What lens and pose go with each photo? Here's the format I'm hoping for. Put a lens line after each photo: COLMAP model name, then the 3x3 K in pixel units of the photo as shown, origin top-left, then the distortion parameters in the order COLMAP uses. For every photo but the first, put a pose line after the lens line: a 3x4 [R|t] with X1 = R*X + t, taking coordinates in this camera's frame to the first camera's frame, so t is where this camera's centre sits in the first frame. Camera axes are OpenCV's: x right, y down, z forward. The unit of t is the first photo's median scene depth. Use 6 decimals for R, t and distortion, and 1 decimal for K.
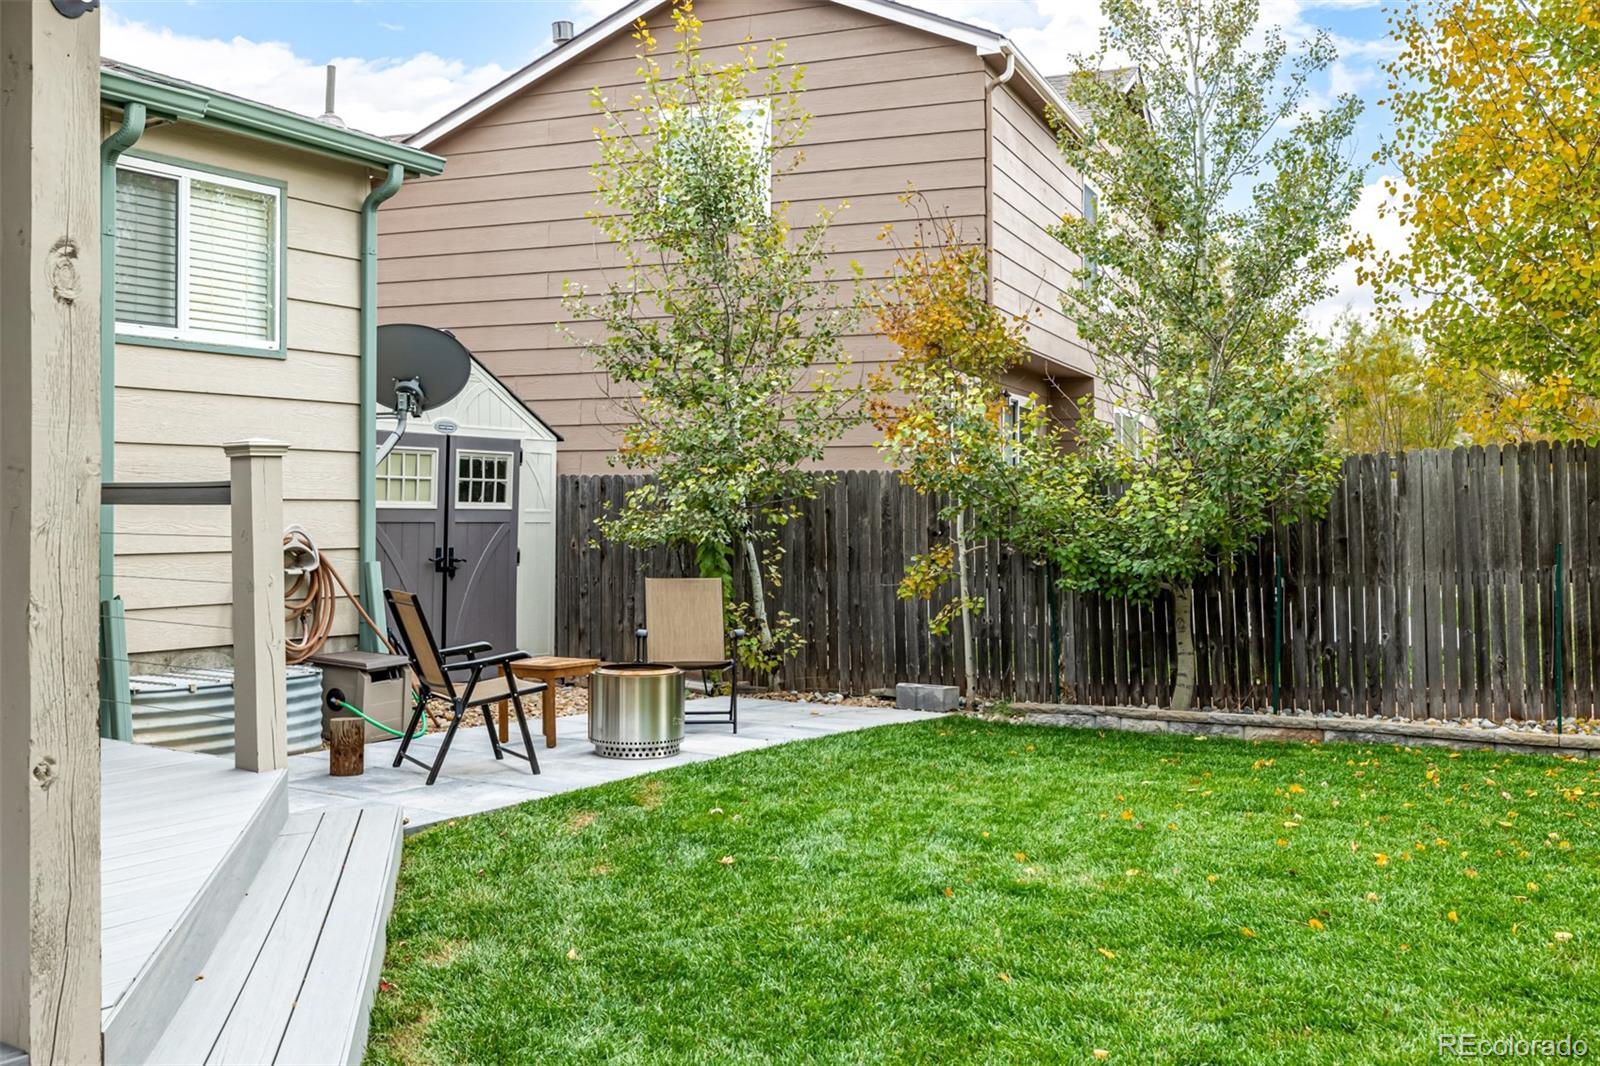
lens RADIAL K [[1555.4, 0, 790.3], [0, 1555.4, 519.6], [0, 0, 1]] dist [-0.009356, 0.000000]
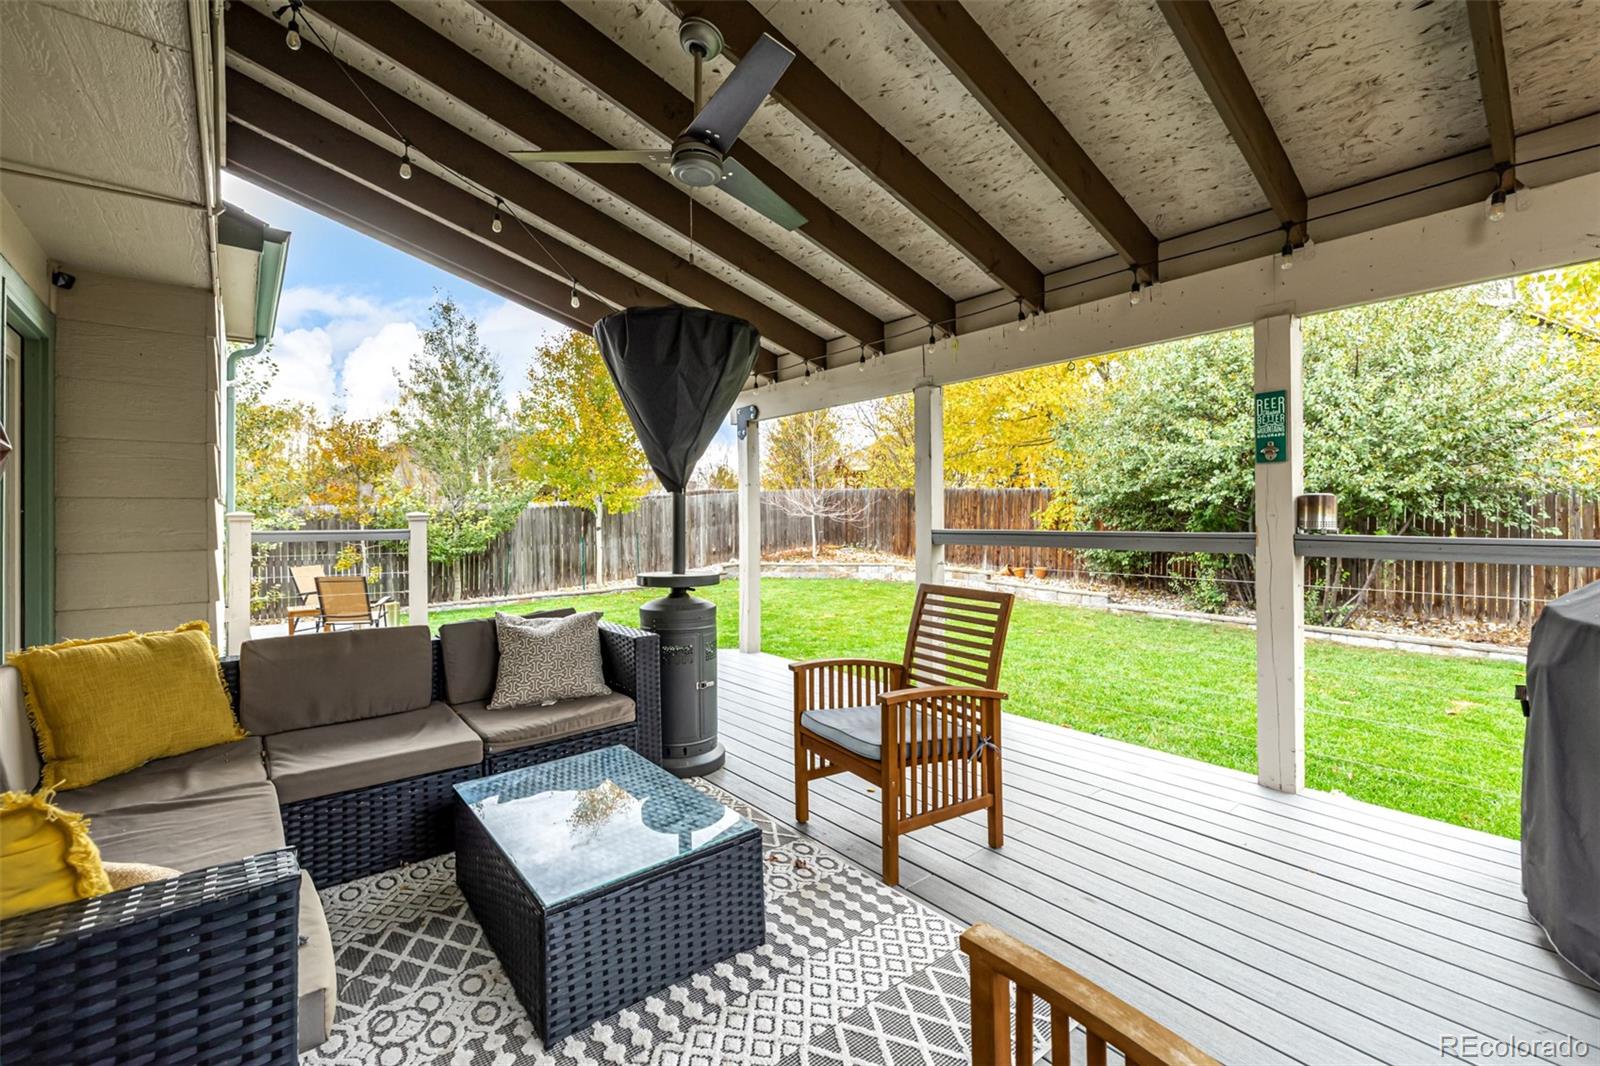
lens RADIAL K [[678.7, 0, 792.5], [0, 678.7, 516.3], [0, 0, 1]] dist [0.001417, 0.000328]
pose [[0.305314, -0.005683, 0.952235, -0.671443], [0.010216, 0.999944, 0.002692, -0.024641], [-0.952197, 0.008906, 0.305355, 0.059353]]
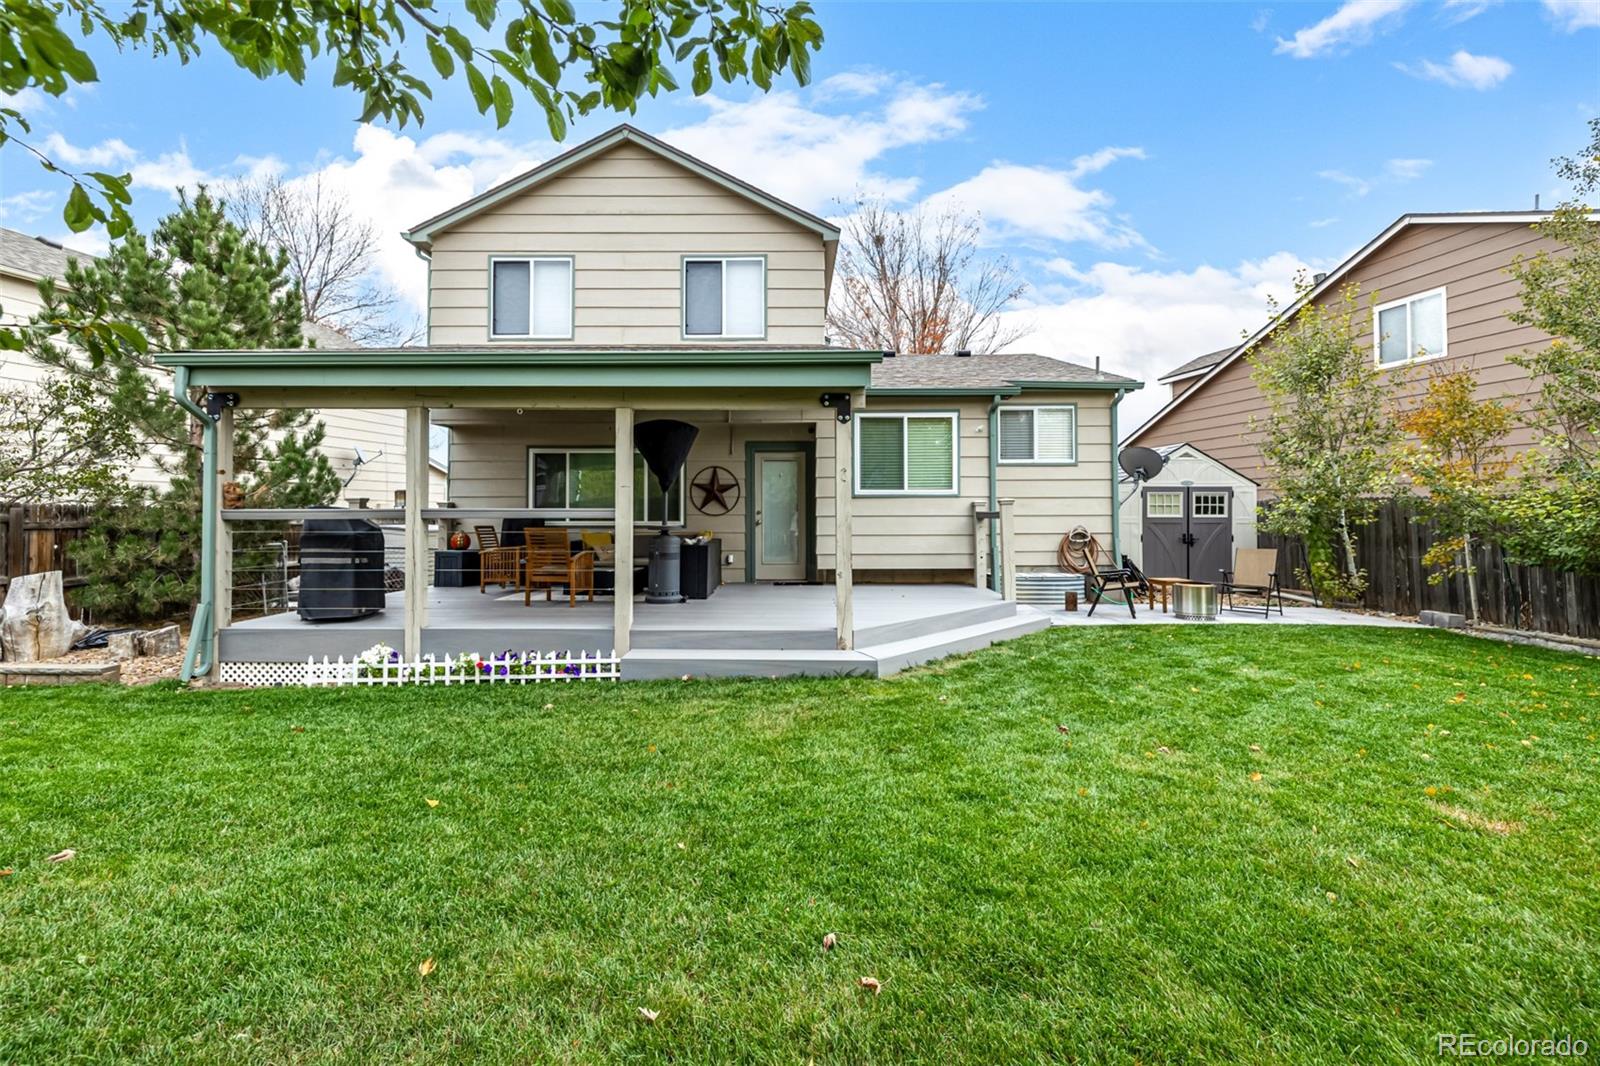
lens RADIAL K [[678.7, 0, 779.5], [0, 678.7, 506.7], [0, 0, 1]] dist [0.001417, 0.000328]
pose [[0.539592, -0.015668, -0.841781, 0.339001], [0.000933, 0.999837, -0.018012, -0.005586], [0.841926, 0.008934, 0.539519, -0.096128]]
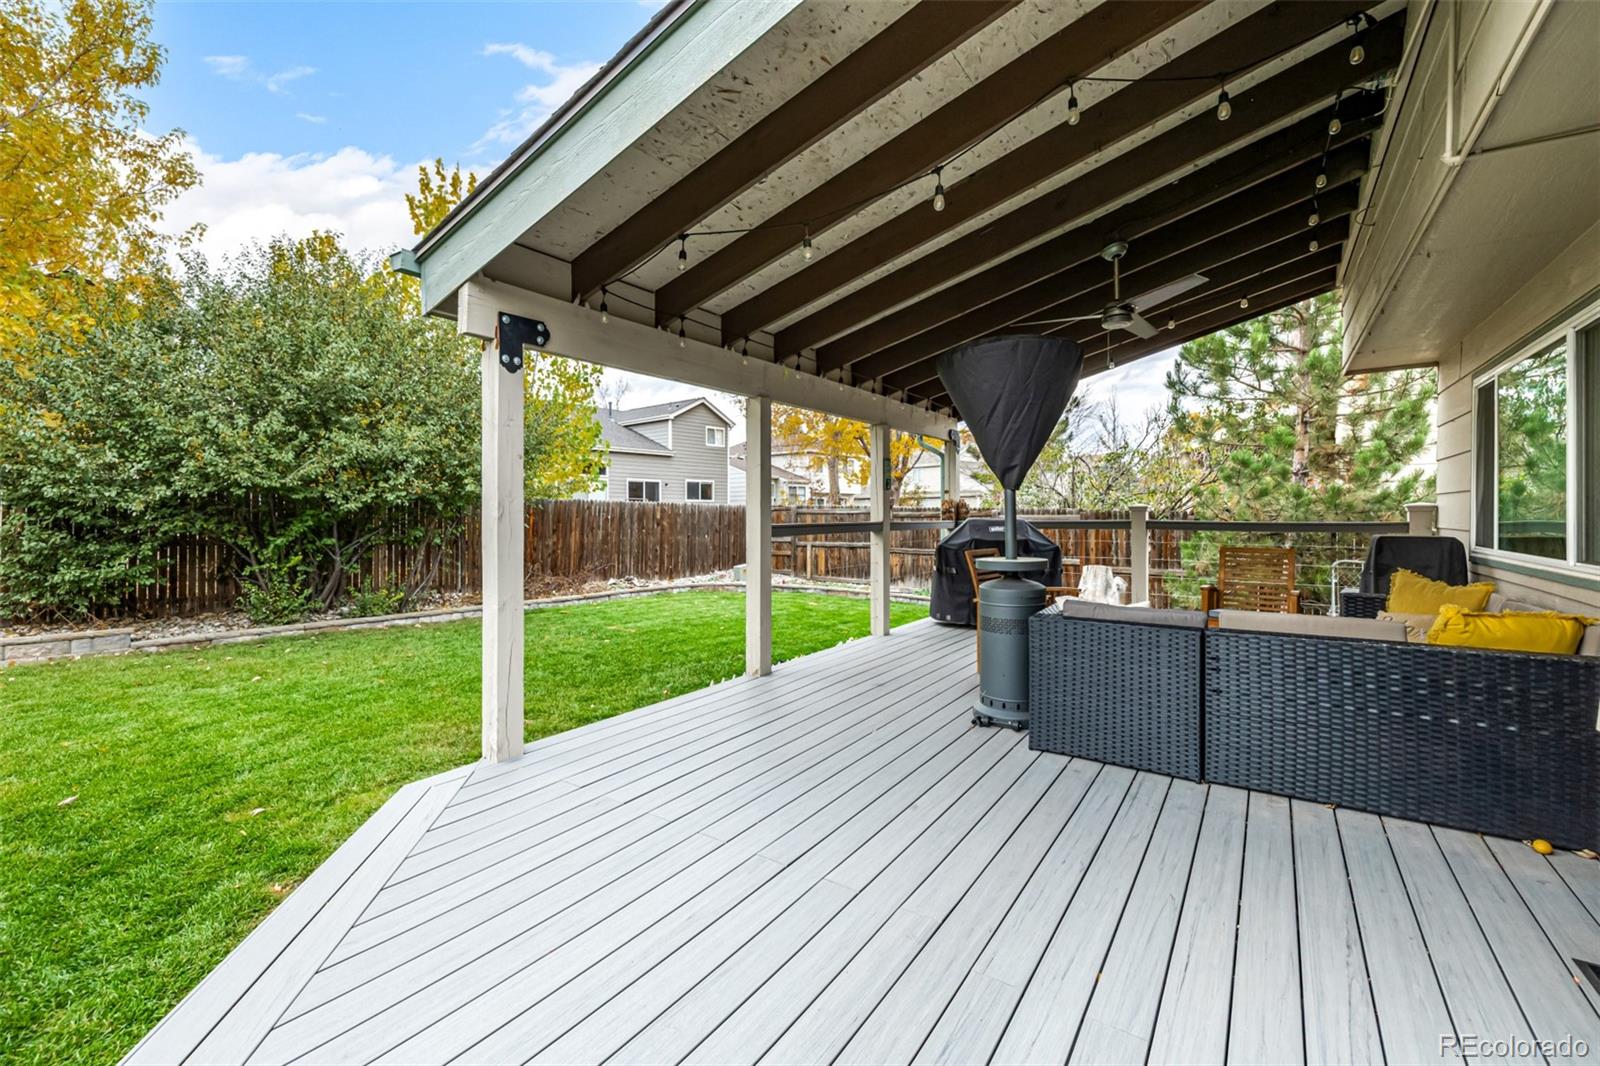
lens RADIAL K [[678.7, 0, 786.9], [0, 678.7, 519.7], [0, 0, 1]] dist [0.001417, 0.000328]
pose [[-0.999165, -0.002675, 0.040759, -0.277462], [-0.002226, 0.999936, 0.011067, -0.023401], [-0.040786, 0.010967, -0.999108, 0.589739]]
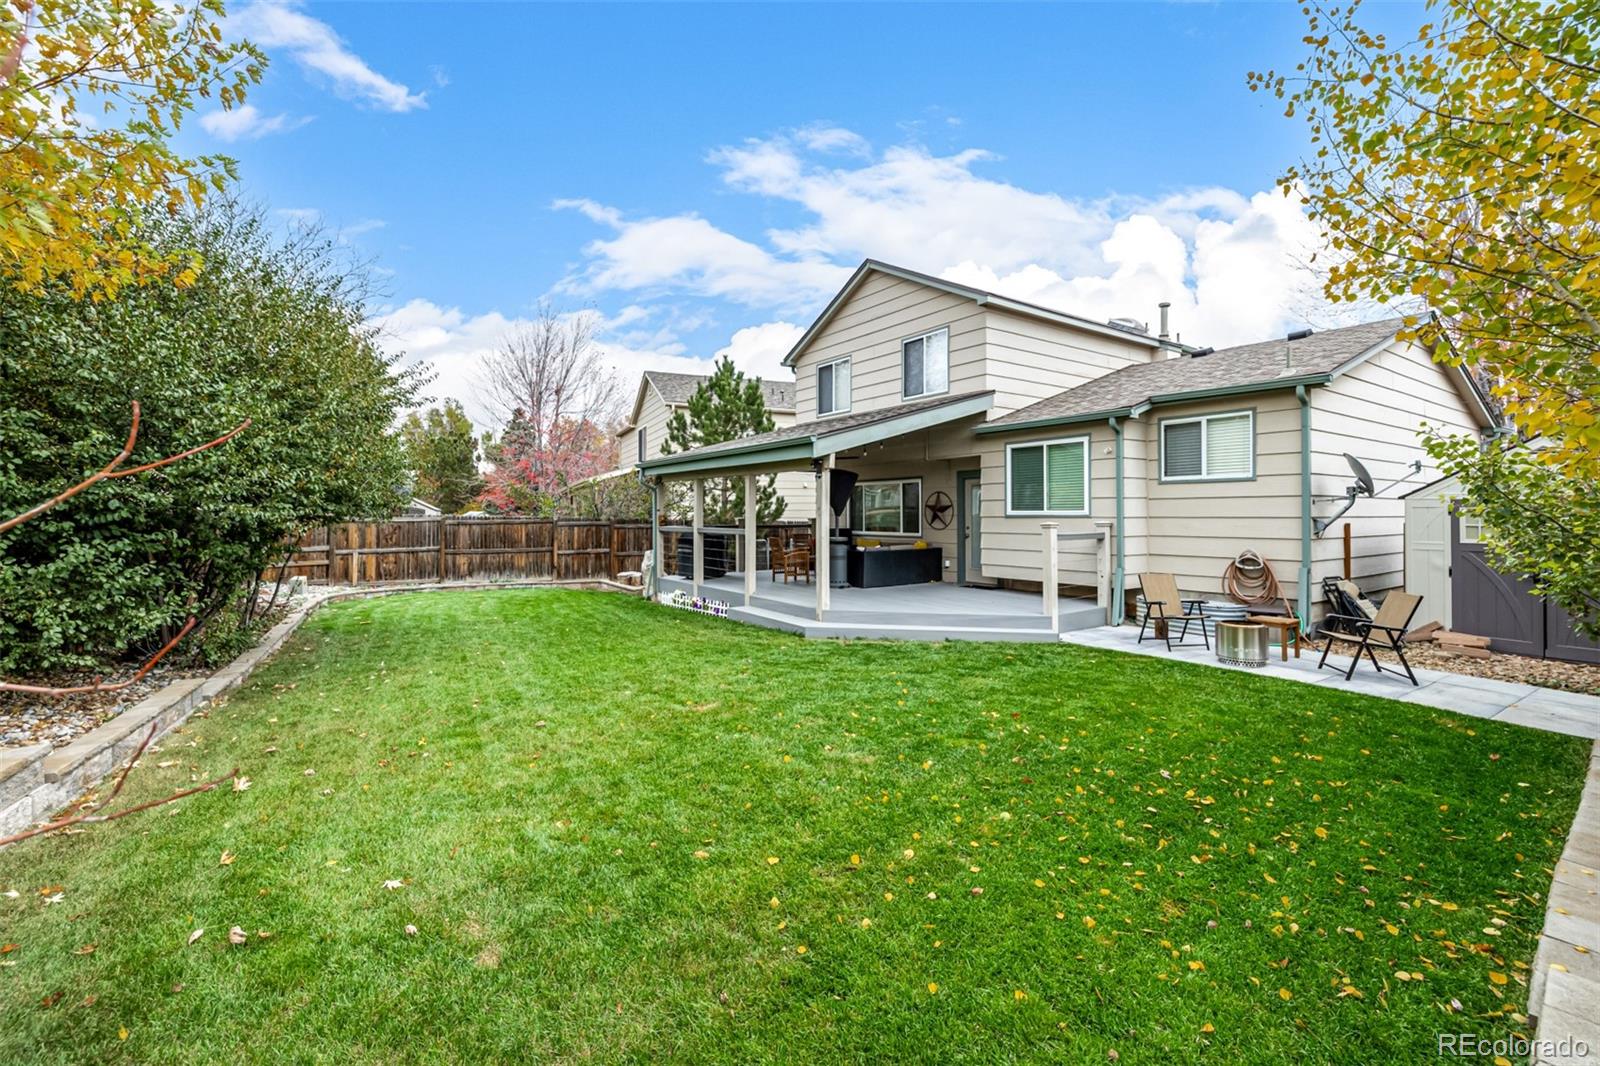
lens RADIAL K [[678.7, 0, 786.9], [0, 678.7, 511.1], [0, 0, 1]] dist [0.001417, 0.000328]
pose [[-0.385276, -0.003744, -0.922794, 0.754896], [-0.001309, 0.999993, -0.003510, -0.041009], [0.922800, -0.000145, -0.385279, 0.594335]]
